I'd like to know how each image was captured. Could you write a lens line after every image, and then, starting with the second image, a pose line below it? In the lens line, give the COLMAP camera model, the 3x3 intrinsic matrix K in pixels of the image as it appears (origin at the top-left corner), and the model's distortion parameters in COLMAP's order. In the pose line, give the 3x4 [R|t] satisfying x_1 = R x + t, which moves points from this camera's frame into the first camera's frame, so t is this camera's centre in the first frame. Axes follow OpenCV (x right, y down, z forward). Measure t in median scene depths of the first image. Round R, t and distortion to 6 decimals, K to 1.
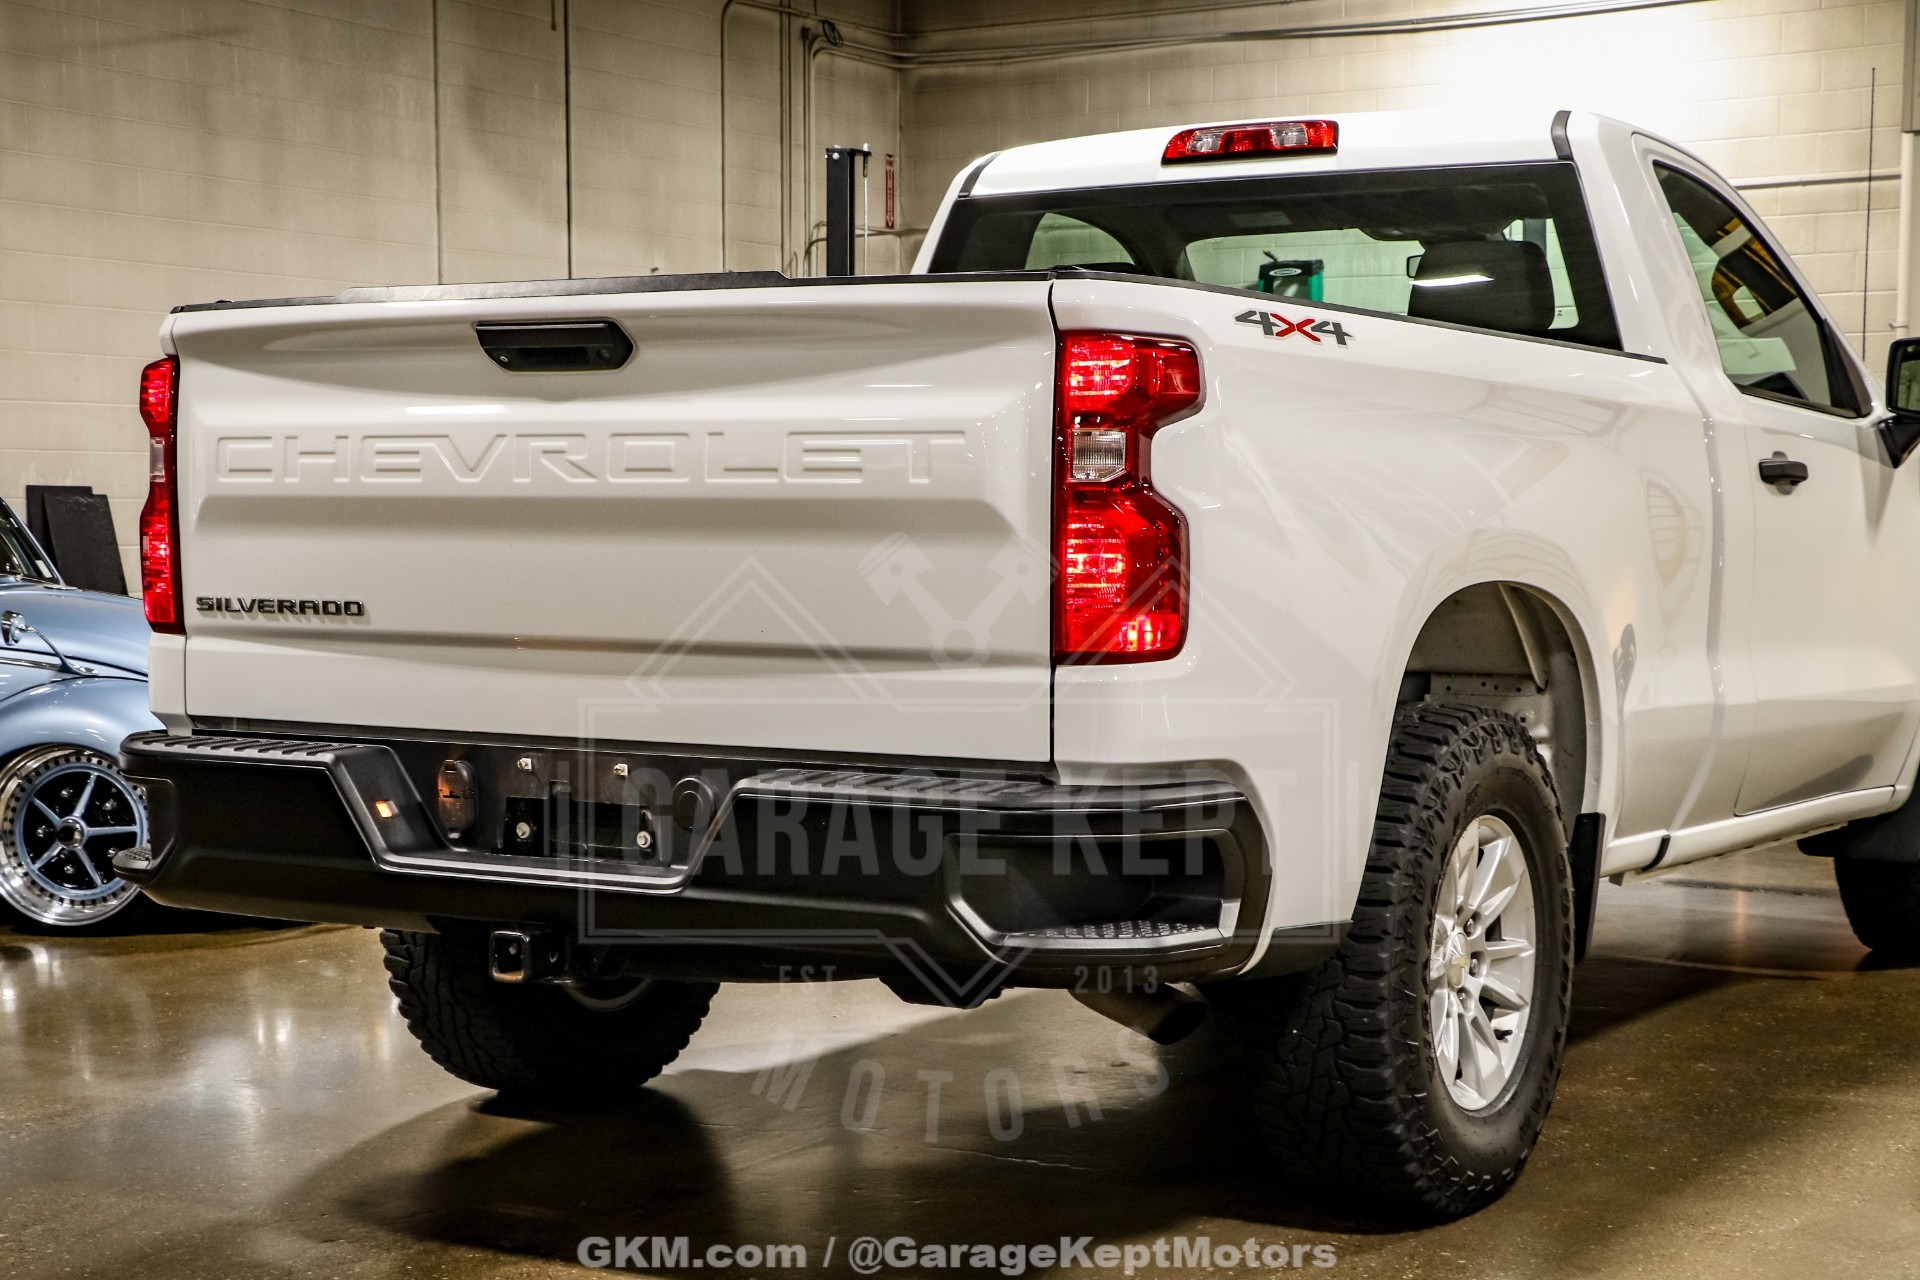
lens RADIAL K [[3150.4, 0, 955.5], [0, 3150.4, 631.9], [0, 0, 1]] dist [0.137495, 0.293203]
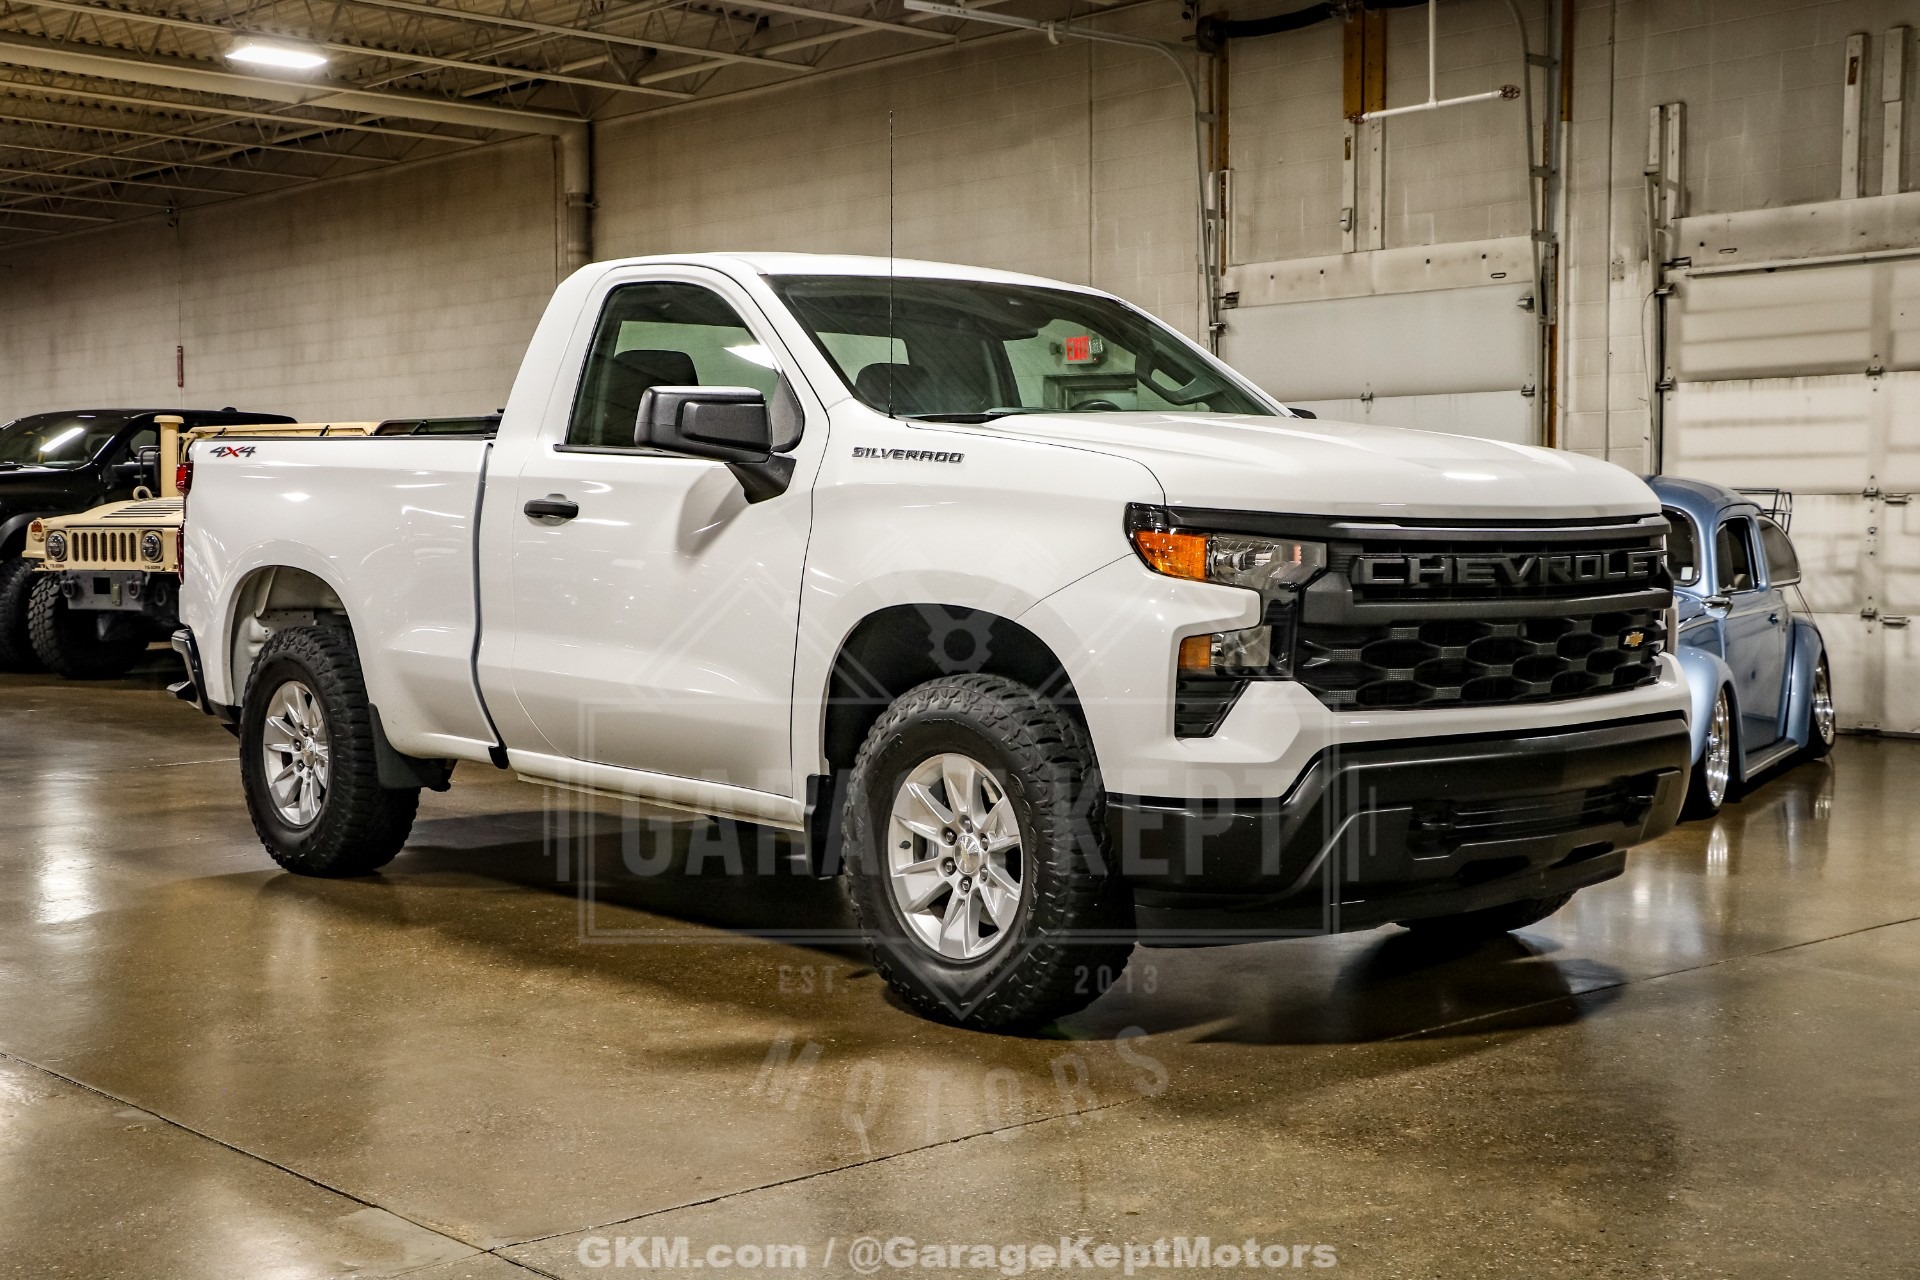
lens RADIAL K [[2536.8, 0, 952.7], [0, 2536.8, 626.0], [0, 0, 1]] dist [0.001143, 0.304069]
pose [[-0.287923, 0.043969, -0.956644, 1.531814], [-0.038144, 0.997626, 0.057333, -0.084159], [0.956894, 0.052998, -0.285562, 1.794476]]
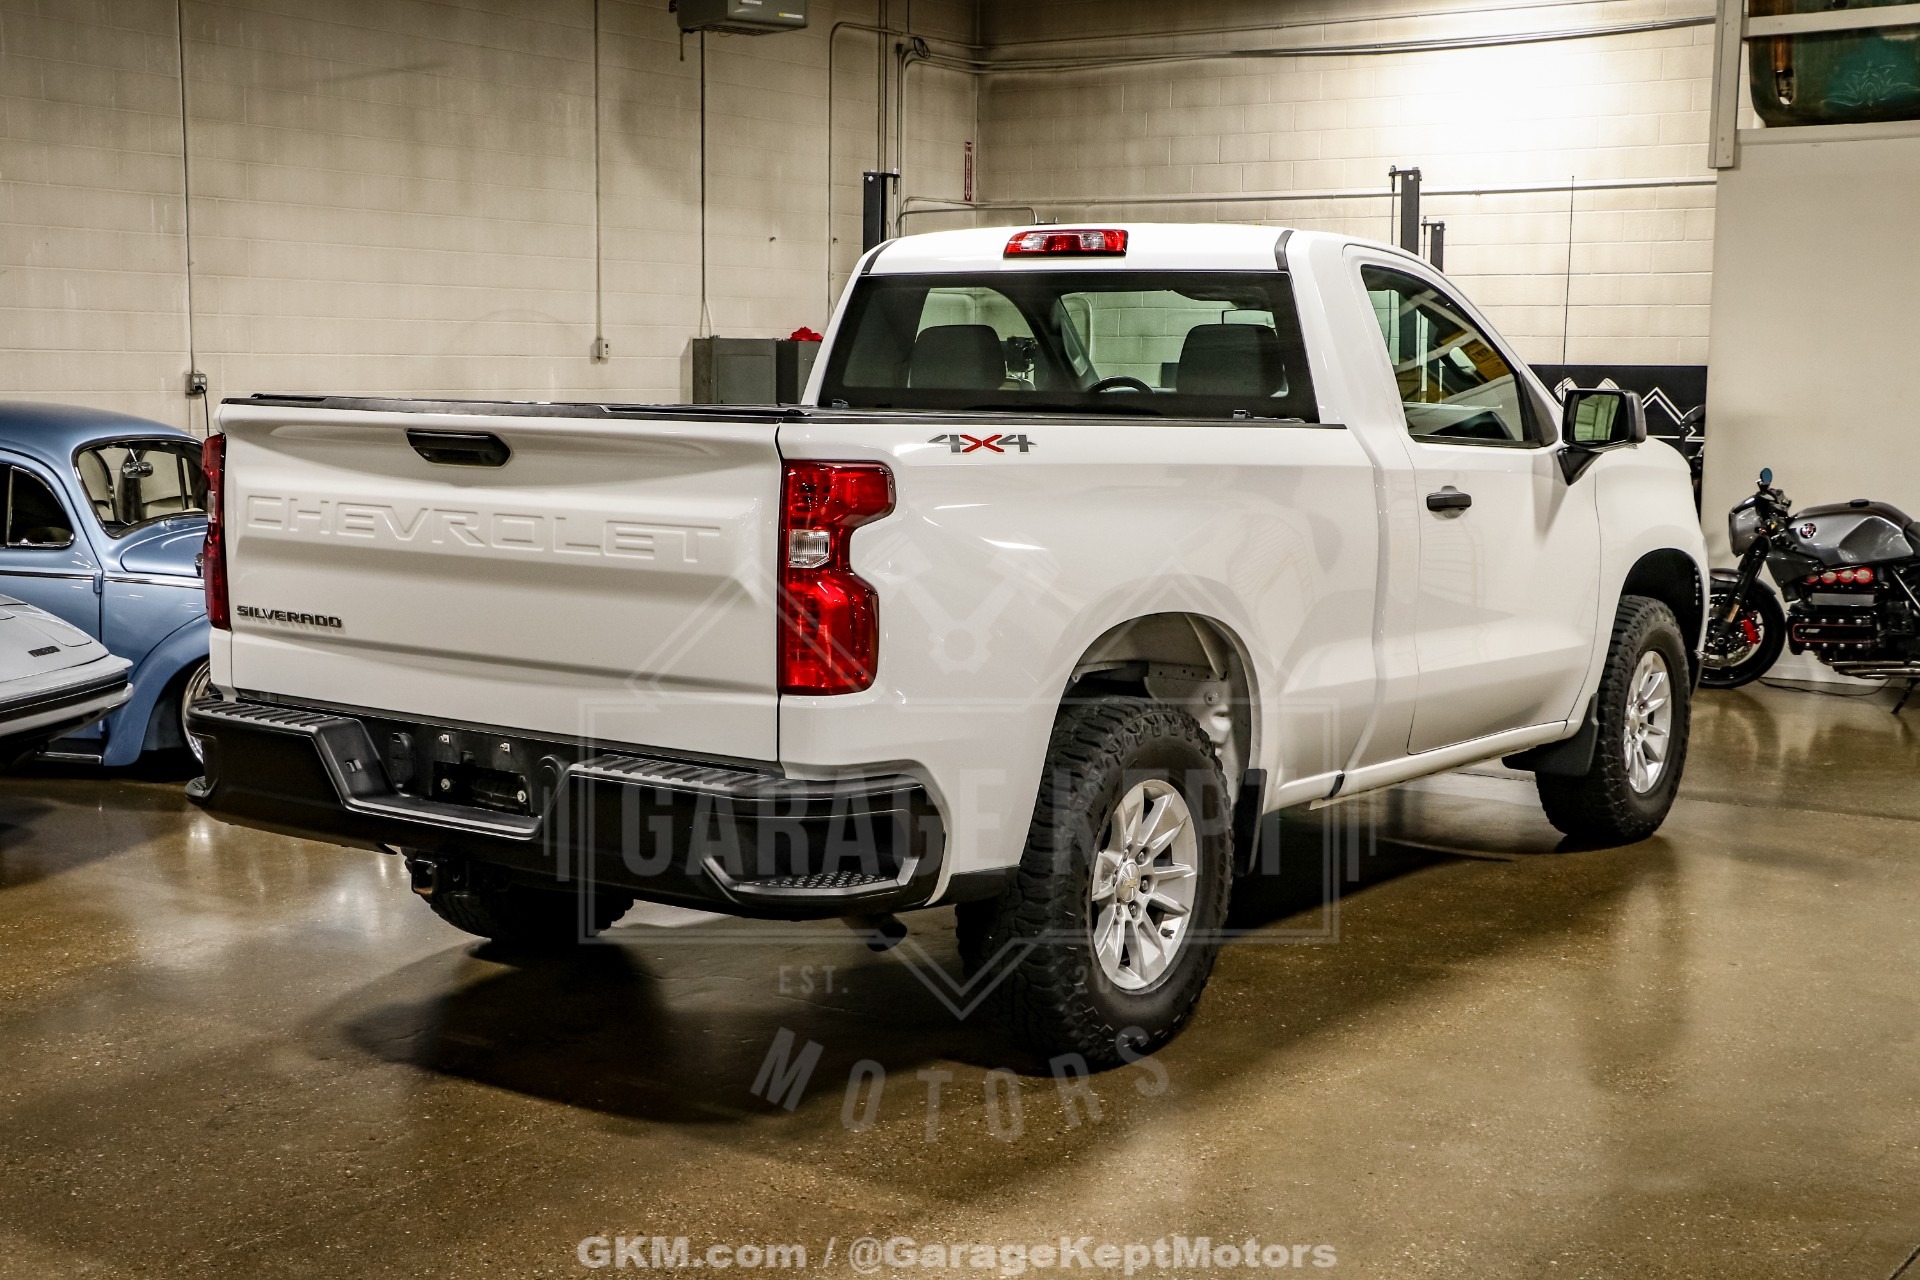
lens RADIAL K [[2567.3, 0, 960.0], [0, 2567.3, 640.0], [0, 0, 1]] dist [0.025949, 0.069978]
pose [[0.997730, 0.019832, -0.064353, 0.151204], [-0.015390, 0.997513, 0.068789, -0.076865], [0.065558, -0.067642, 0.995553, -0.116661]]
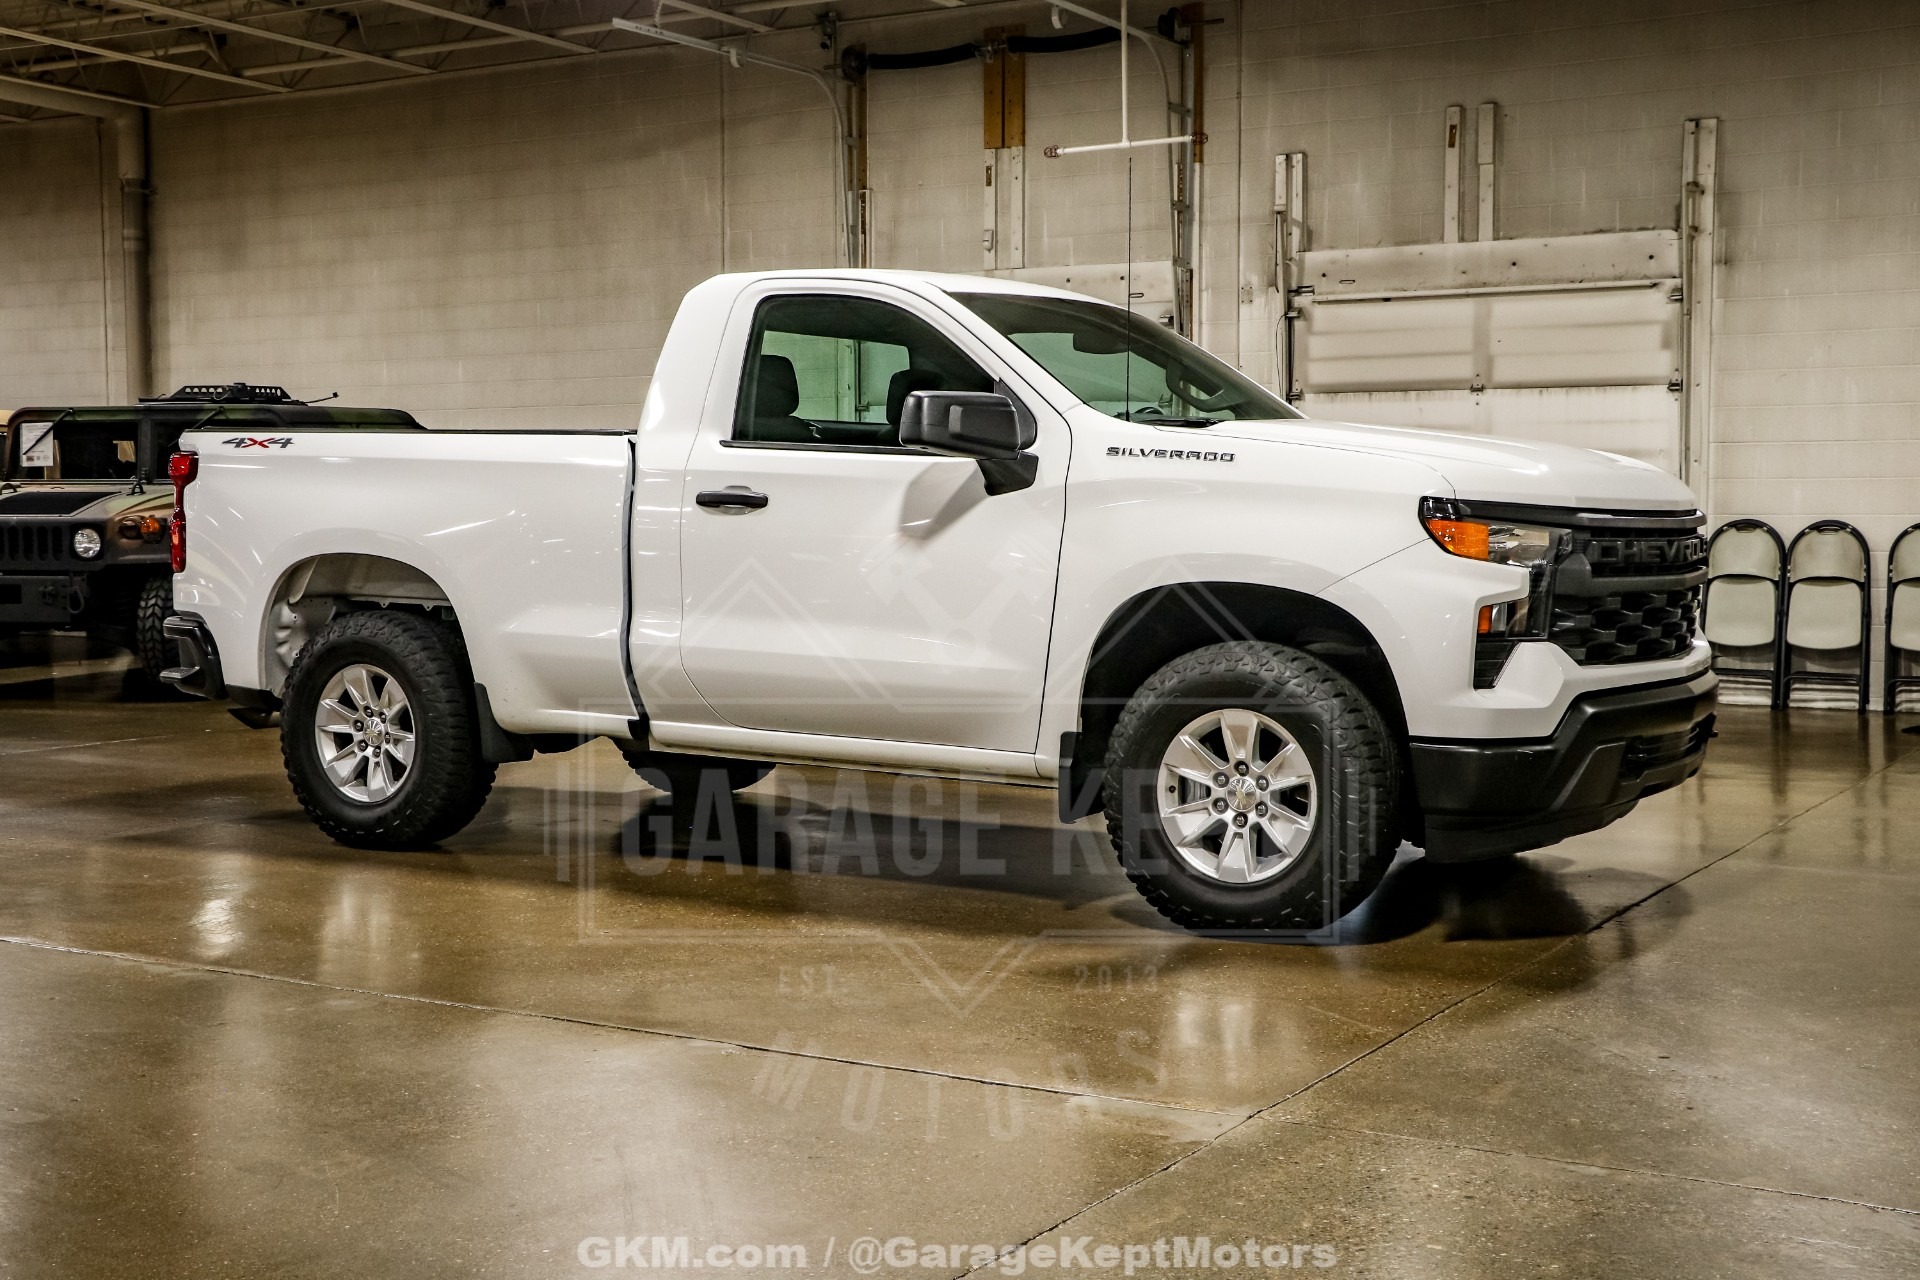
lens RADIAL K [[2464.1, 0, 960.0], [0, 2464.1, 640.0], [0, 0, 1]] dist [-0.079395, 0.585920]
pose [[0.015196, 0.055755, -0.998329, 1.731403], [-0.042965, 0.997558, 0.055058, -0.064042], [0.998961, 0.042056, 0.017554, 1.318186]]
